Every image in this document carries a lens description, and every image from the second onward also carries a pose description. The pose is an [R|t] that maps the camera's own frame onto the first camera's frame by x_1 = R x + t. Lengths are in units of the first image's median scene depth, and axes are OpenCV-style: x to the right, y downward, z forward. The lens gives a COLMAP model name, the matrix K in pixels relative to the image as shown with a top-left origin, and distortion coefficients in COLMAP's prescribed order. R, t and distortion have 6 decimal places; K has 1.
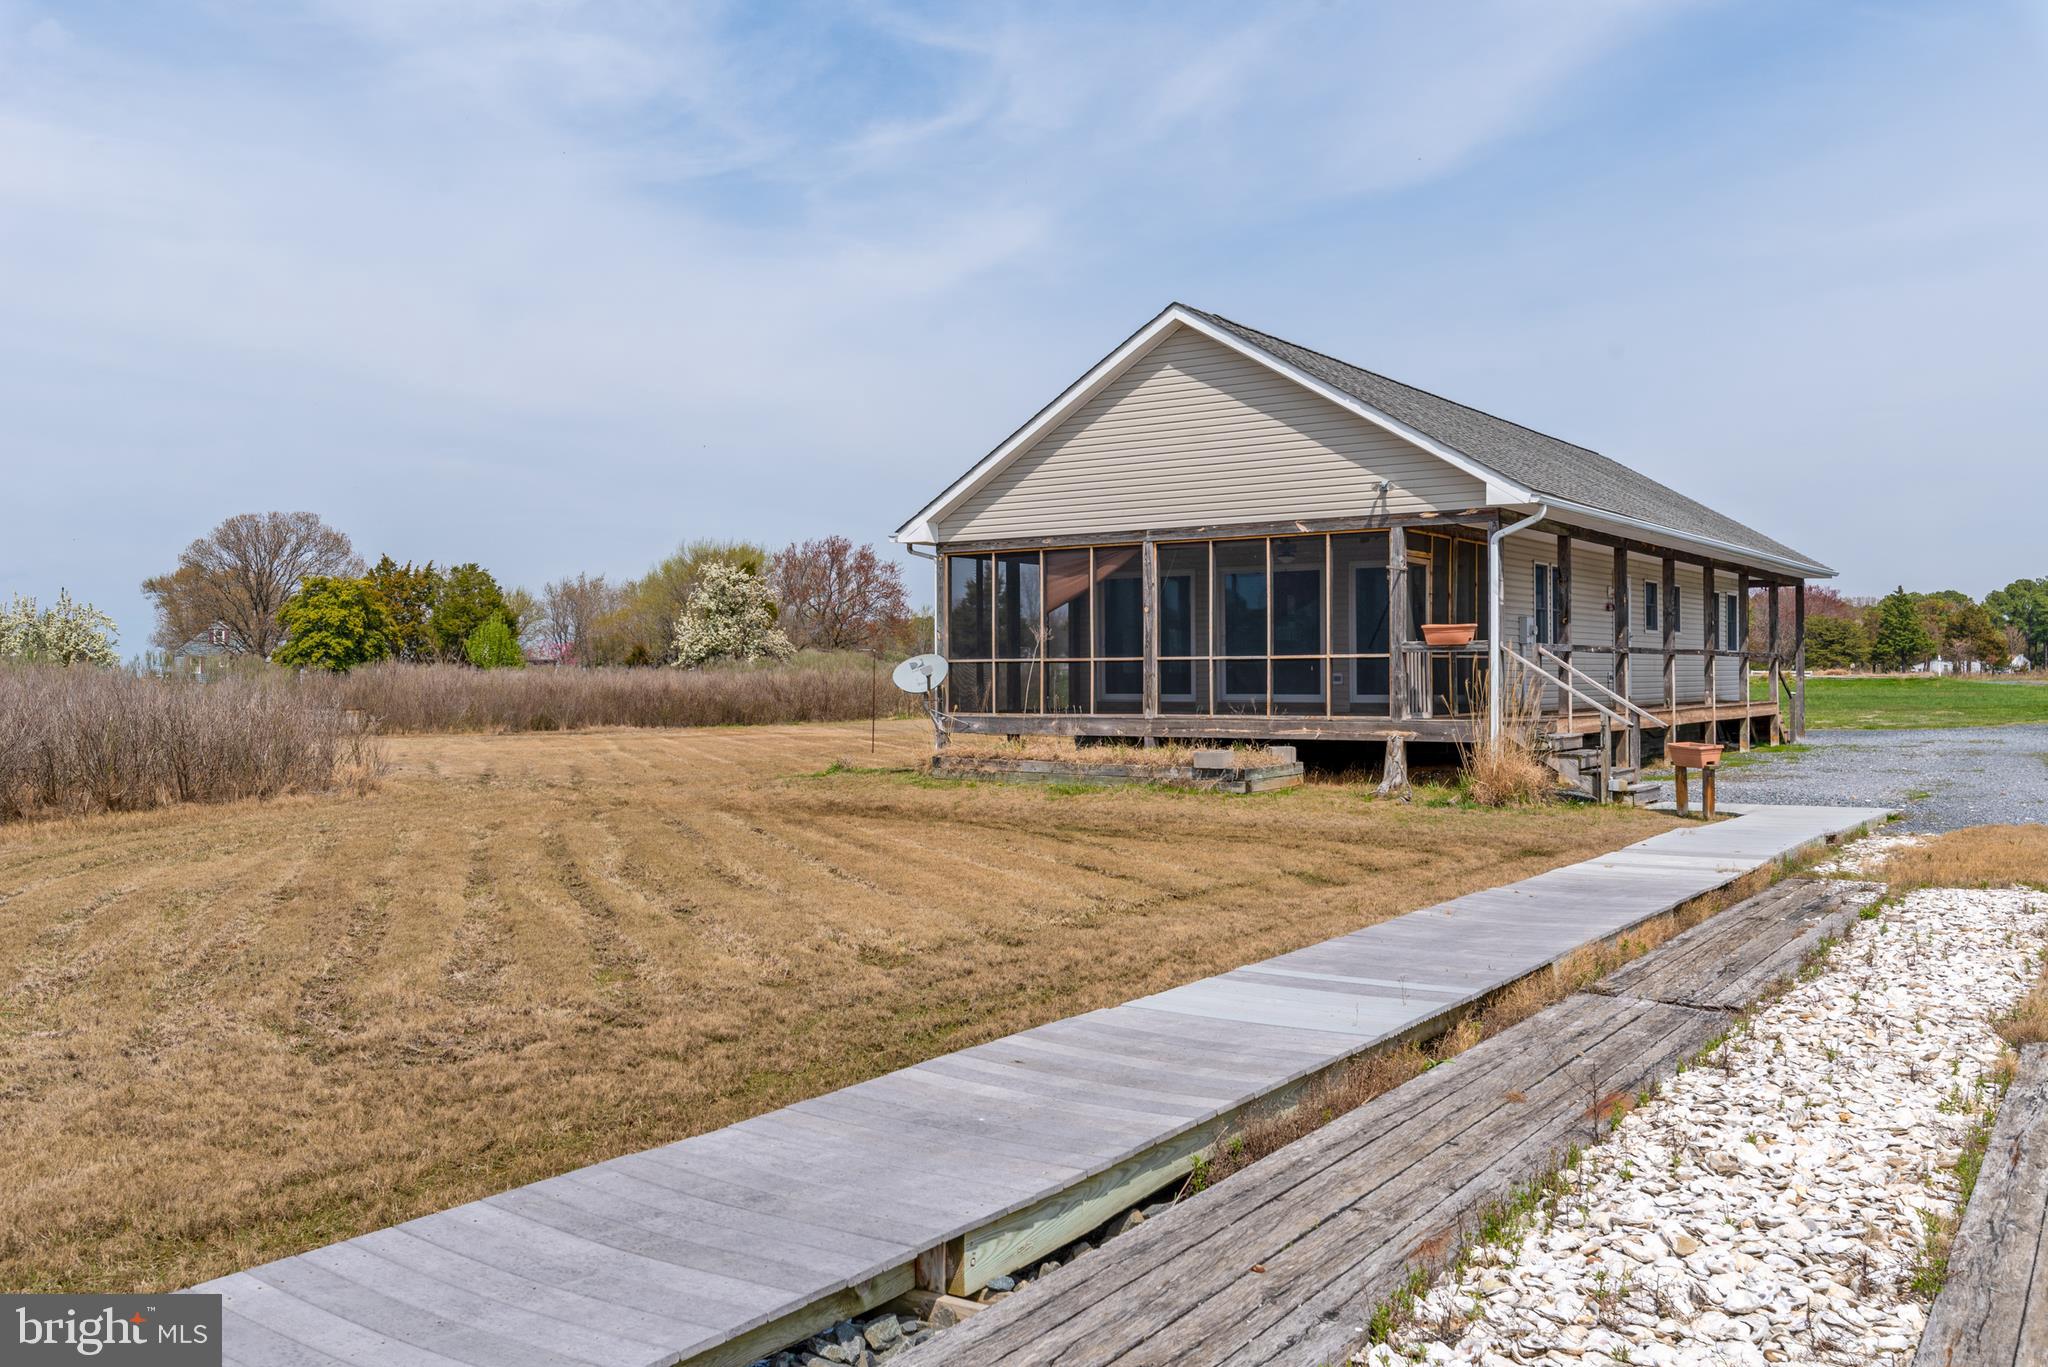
lens RADIAL K [[1632.6, 0, 1040.3], [0, 1632.6, 685.5], [0, 0, 1]] dist [-0.033977, -0.005851]
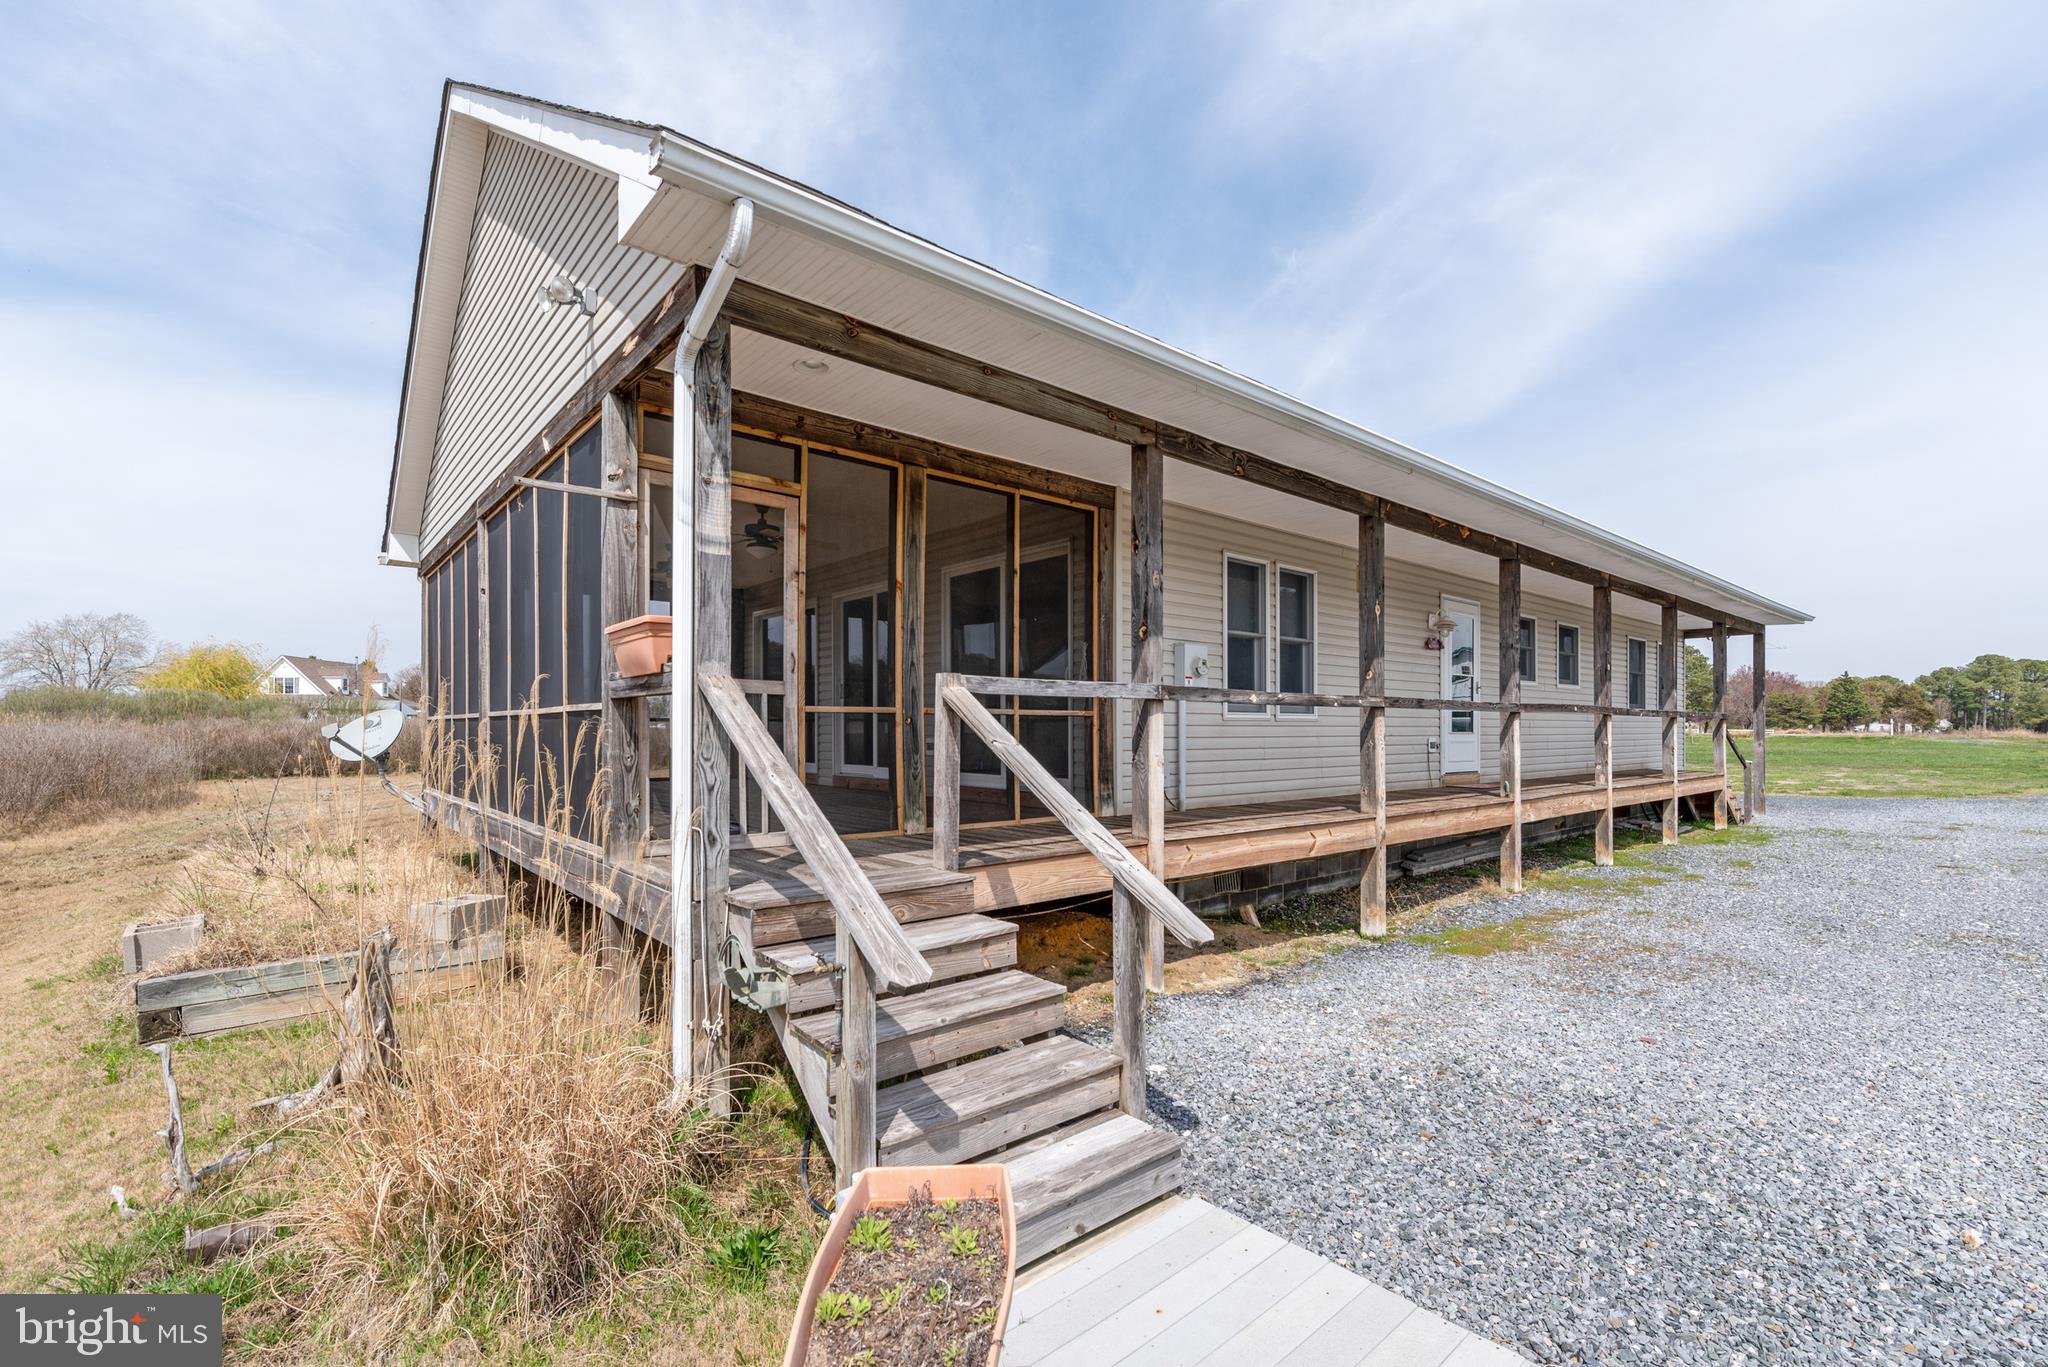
lens RADIAL K [[905.3, 0, 1032.4], [0, 905.3, 720.5], [0, 0, 1]] dist [-0.002152, -0.001074]
pose [[0.970755, 0.004008, -0.240039, 0.049681], [-0.007669, 0.999868, -0.014320, -0.001524], [0.239950, 0.015742, 0.970658, 0.104500]]
